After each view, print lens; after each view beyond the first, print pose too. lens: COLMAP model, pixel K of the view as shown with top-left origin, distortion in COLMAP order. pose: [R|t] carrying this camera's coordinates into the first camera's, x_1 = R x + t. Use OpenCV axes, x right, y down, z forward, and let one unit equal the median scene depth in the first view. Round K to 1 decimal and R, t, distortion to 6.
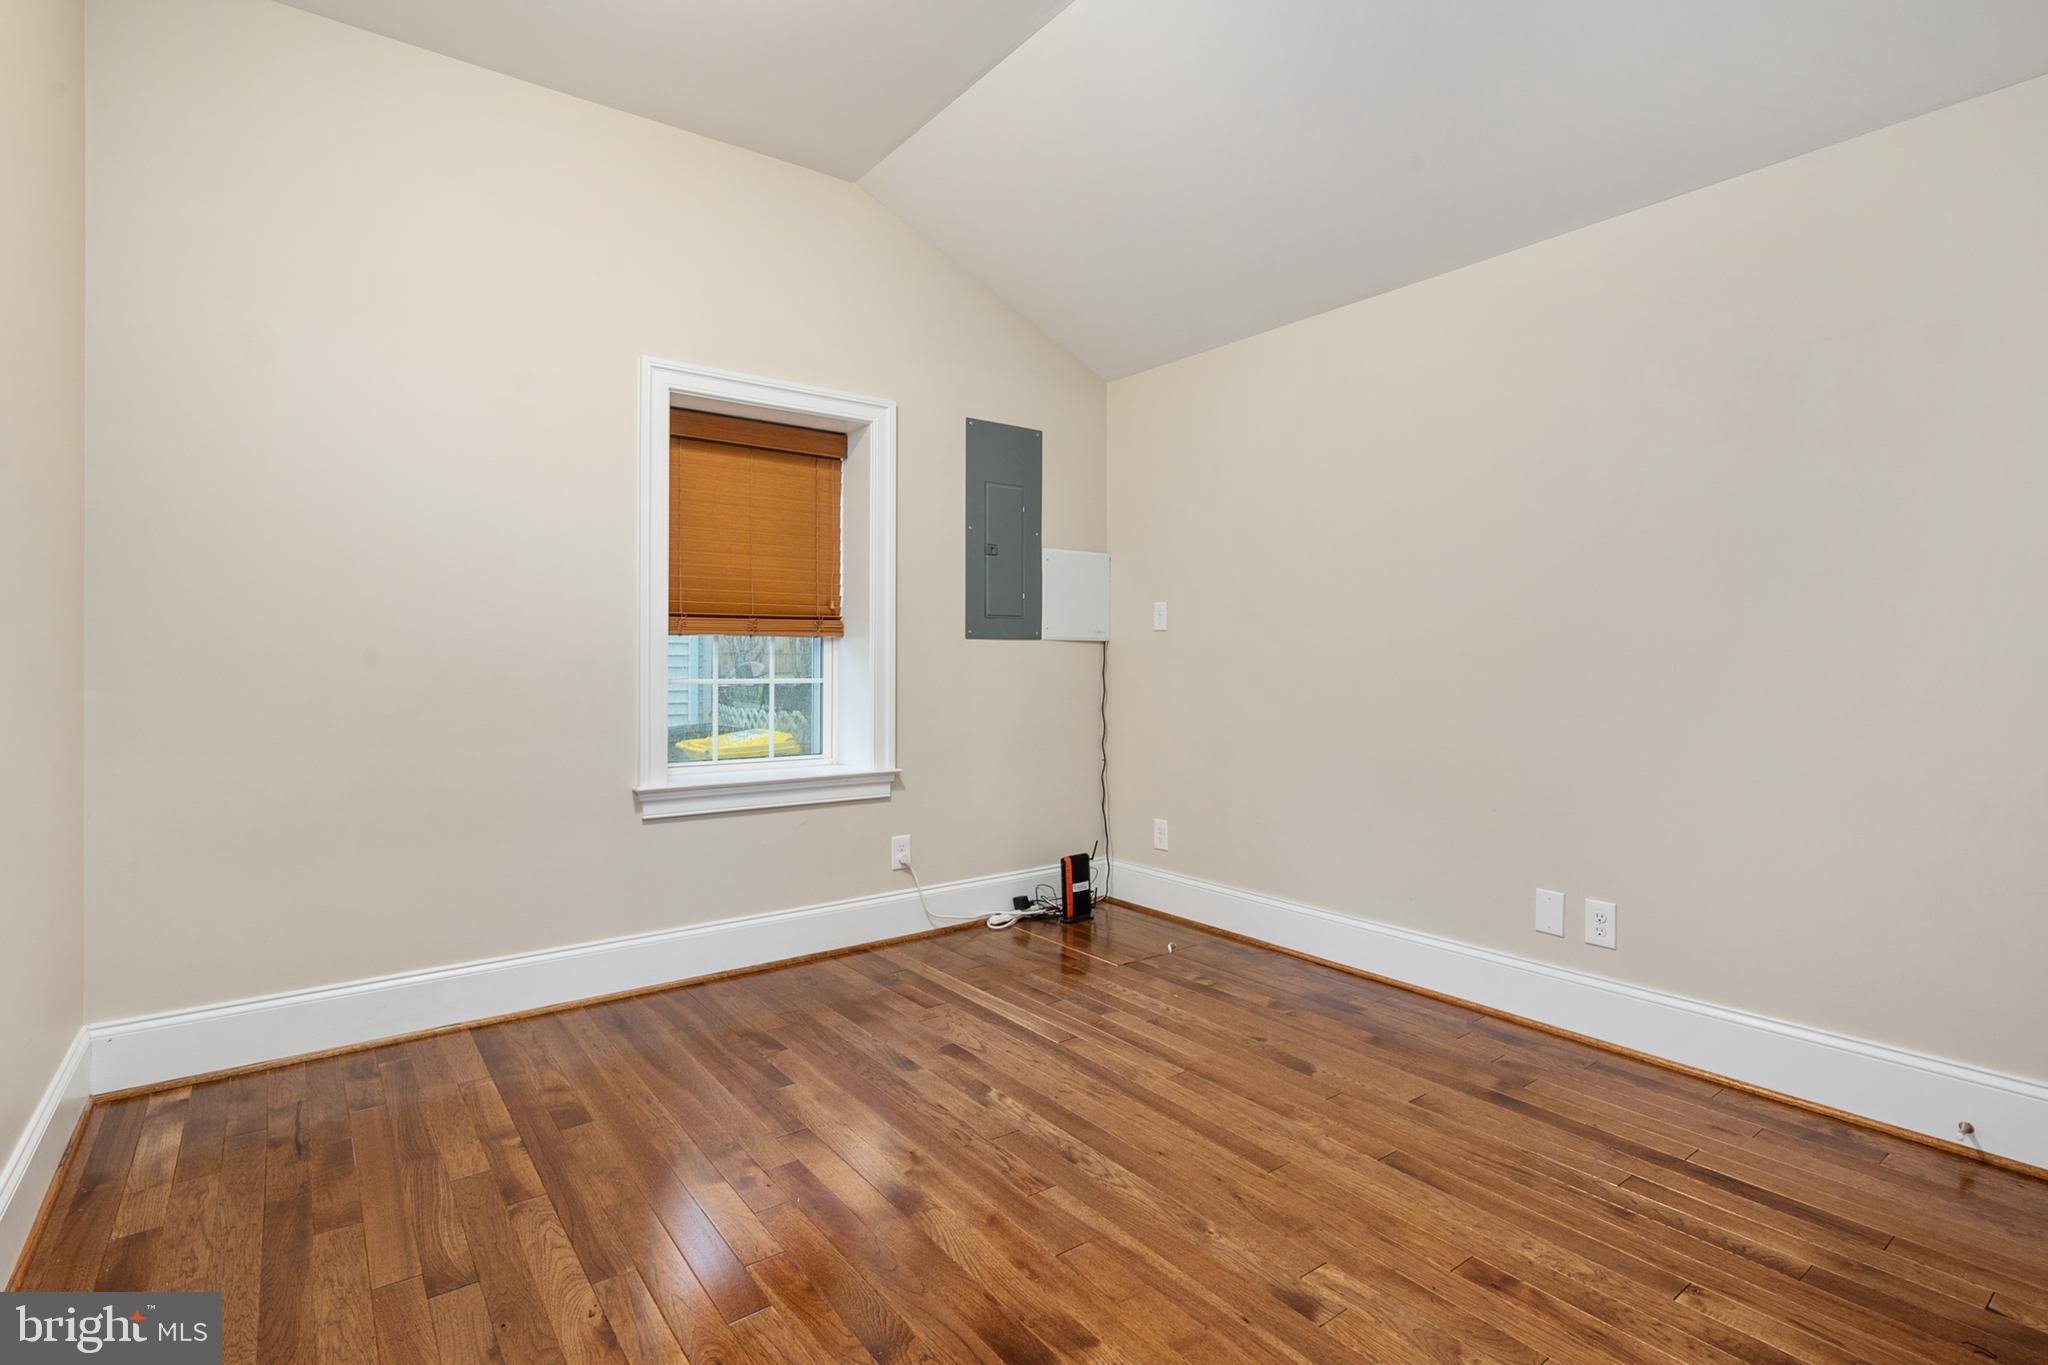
lens RADIAL K [[960.5, 0, 1021.4], [0, 960.5, 655.6], [0, 0, 1]] dist [-0.001137, -0.000191]
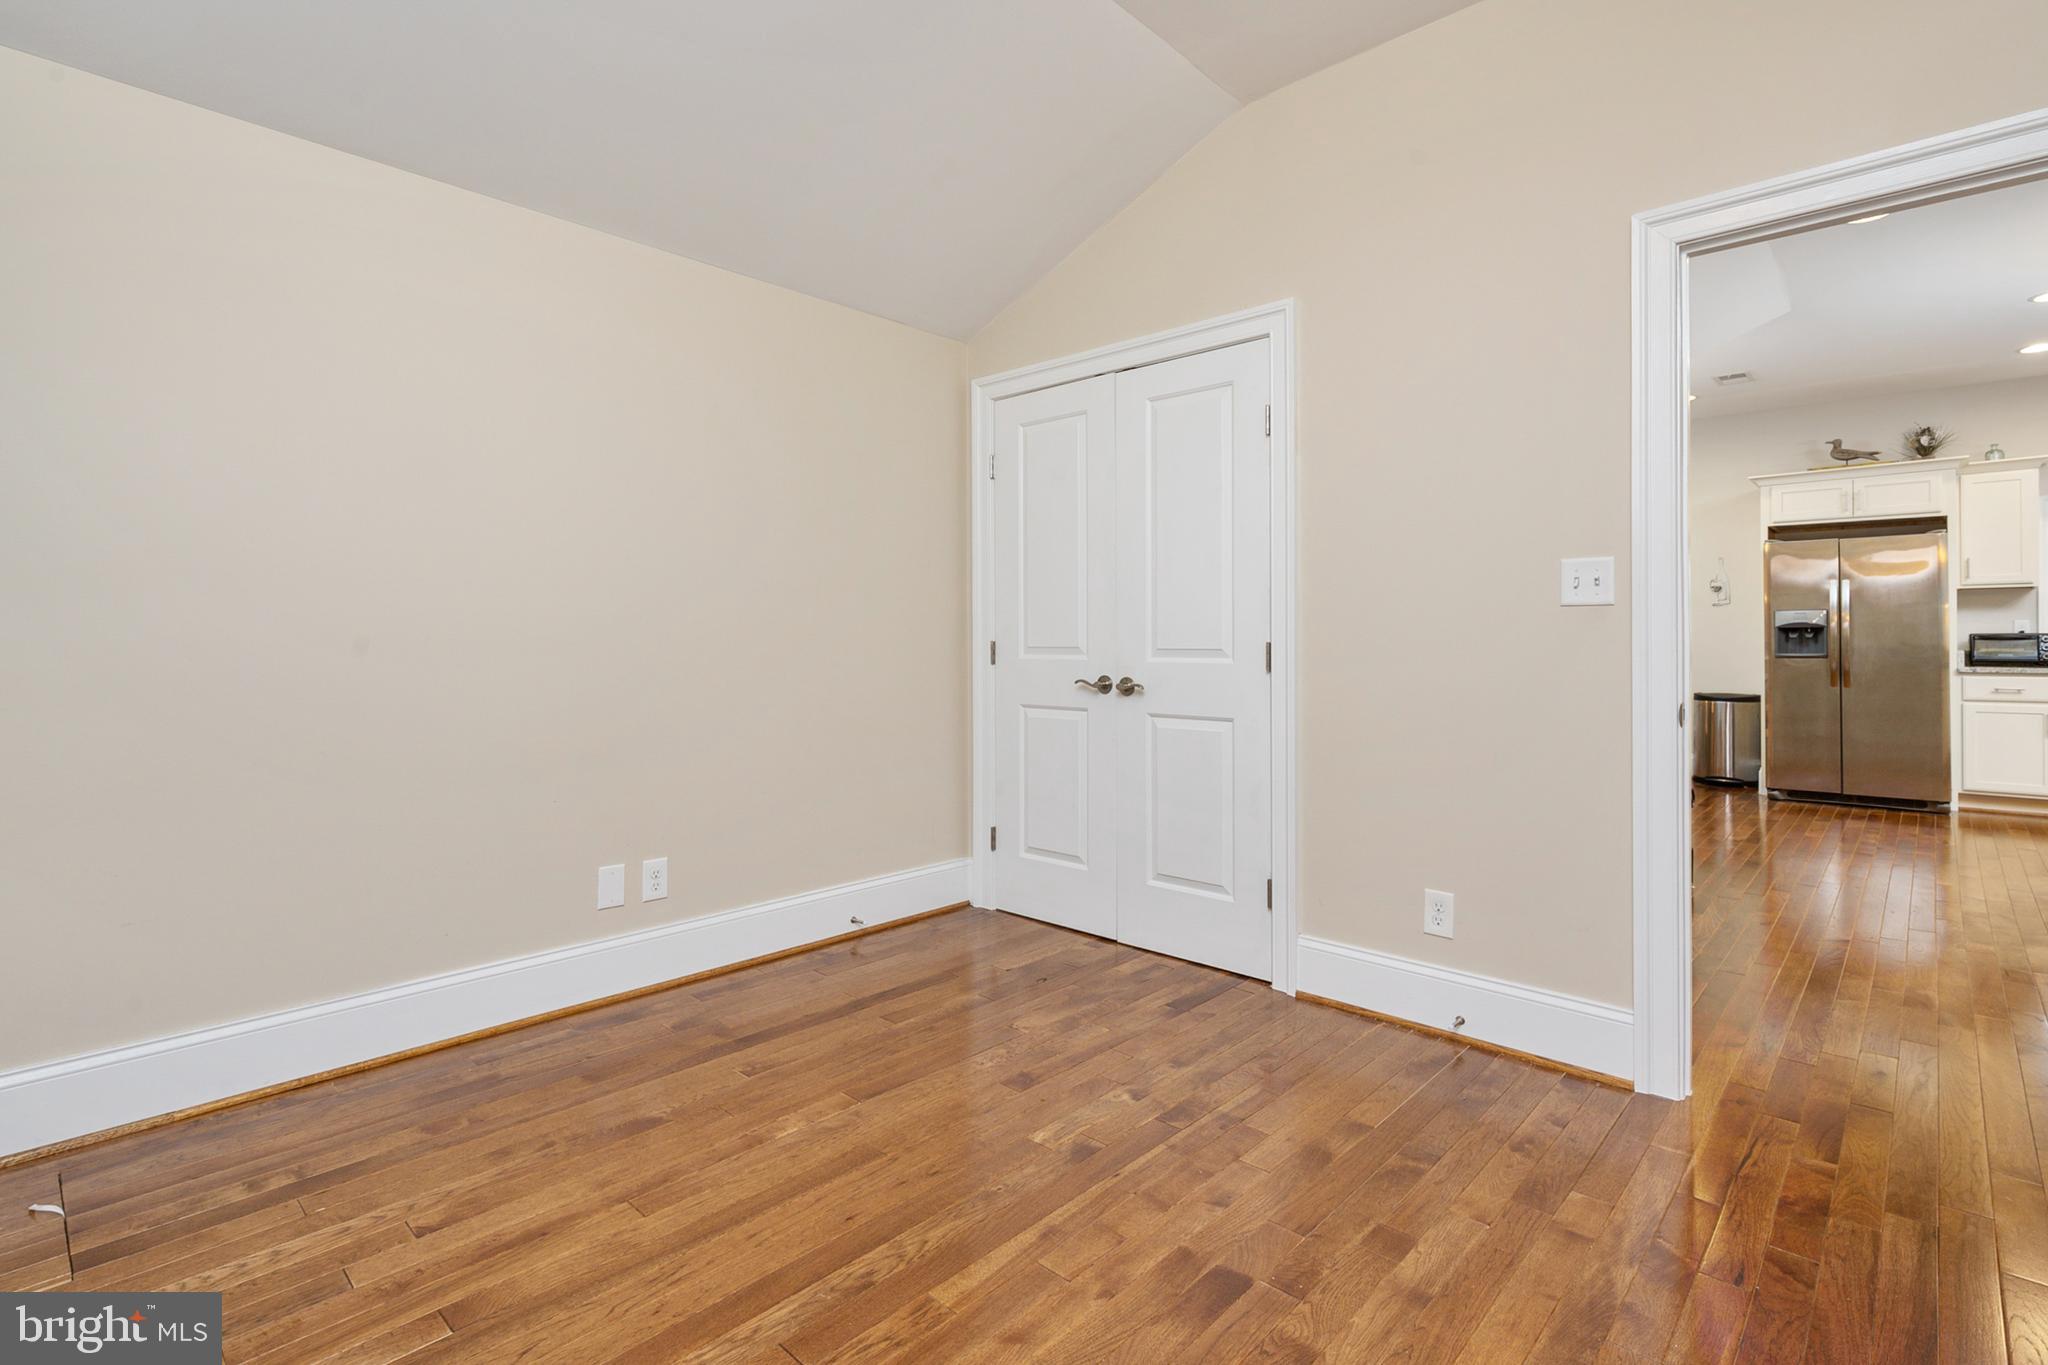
lens RADIAL K [[960.5, 0, 1021.4], [0, 960.5, 655.6], [0, 0, 1]] dist [-0.001137, -0.000191]
pose [[-0.160747, -0.015608, 0.986872, -0.608943], [-0.005461, 0.999874, 0.014924, 0.002450], [-0.986980, -0.002990, -0.160812, 0.840075]]
